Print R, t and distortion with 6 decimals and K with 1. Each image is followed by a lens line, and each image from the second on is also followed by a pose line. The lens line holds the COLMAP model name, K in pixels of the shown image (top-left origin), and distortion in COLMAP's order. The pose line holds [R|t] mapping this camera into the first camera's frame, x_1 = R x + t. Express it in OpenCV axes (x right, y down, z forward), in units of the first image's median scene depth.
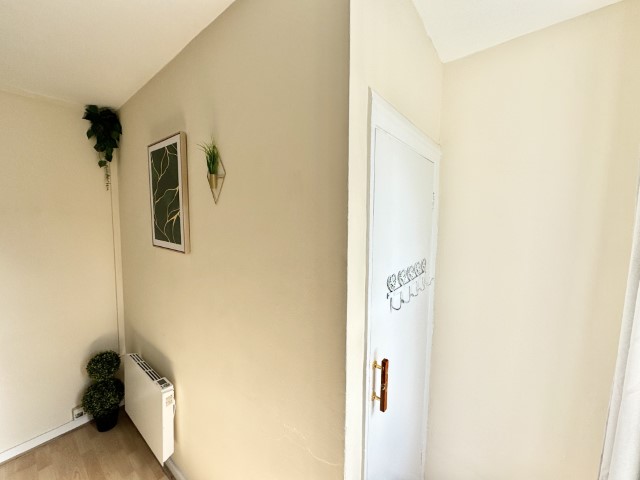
lens RADIAL K [[255.3, 0, 321.4], [0, 255.3, 237.9], [0, 0, 1]] dist [-0.000263, 0.000041]
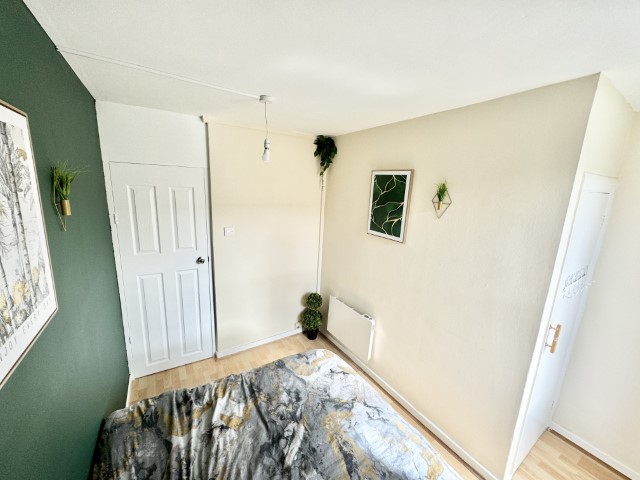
lens RADIAL K [[252.7, 0, 326.5], [0, 252.7, 237.2], [0, 0, 1]] dist [-0.001731, -0.000228]
pose [[0.948882, 0.100612, -0.299167, -0.432348], [-0.070055, 0.991327, 0.111193, -0.104113], [0.307759, -0.084551, 0.947700, -0.572249]]
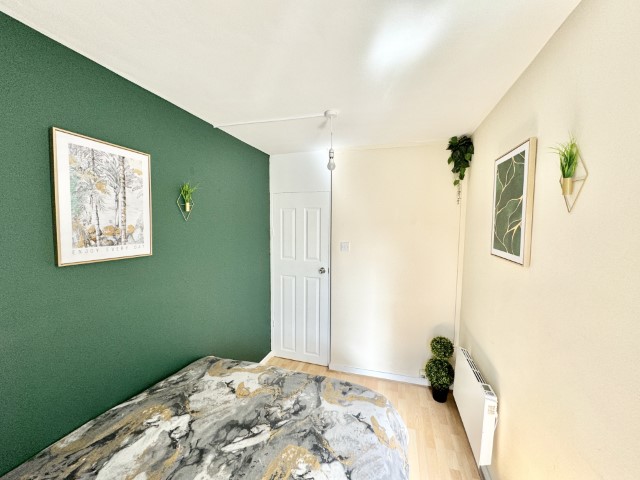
lens RADIAL K [[255.3, 0, 321.4], [0, 255.3, 237.9], [0, 0, 1]] dist [-0.000263, 0.000041]
pose [[0.379850, 0.051295, -0.923625, 0.040397], [-0.084882, 0.996182, 0.020416, 0.001009], [0.921146, 0.070644, 0.382753, -0.045964]]
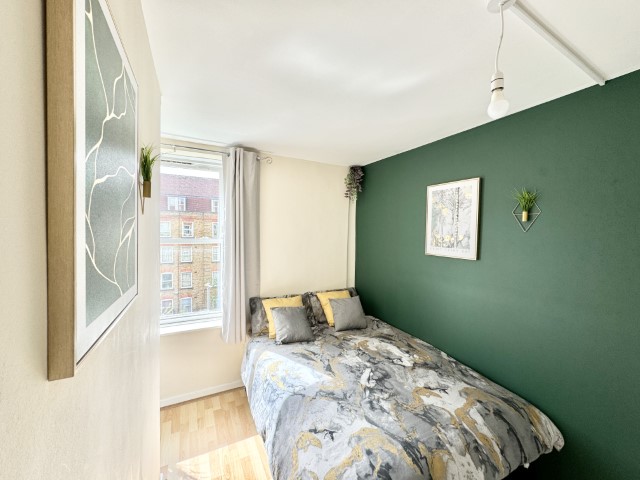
lens RADIAL K [[254.9, 0, 320.0], [0, 254.9, 240.0], [0, 0, 1]] dist [0.001388, 0.000036]
pose [[-0.915084, -0.039096, 0.401364, -0.941313], [0.010848, 0.992543, 0.121414, -0.105017], [-0.403118, 0.115458, -0.907835, 1.113878]]
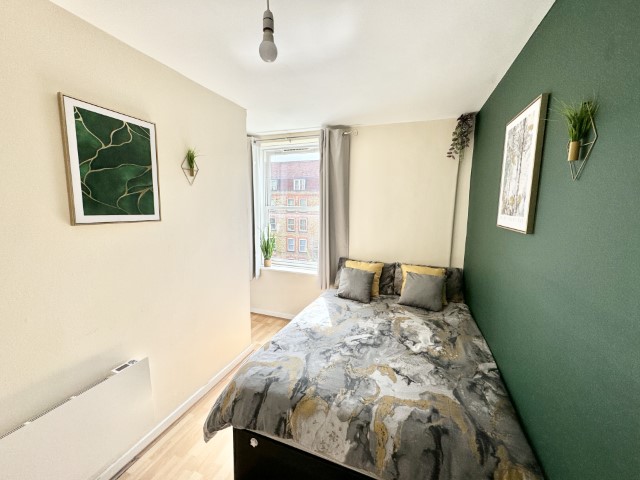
lens RADIAL K [[254.9, 0, 320.0], [0, 254.9, 240.0], [0, 0, 1]] dist [0.001388, 0.000036]
pose [[-0.314977, -0.142135, 0.938396, -1.655861], [0.067779, 0.982830, 0.171616, -0.008120], [-0.946676, 0.117659, -0.299935, 0.534851]]
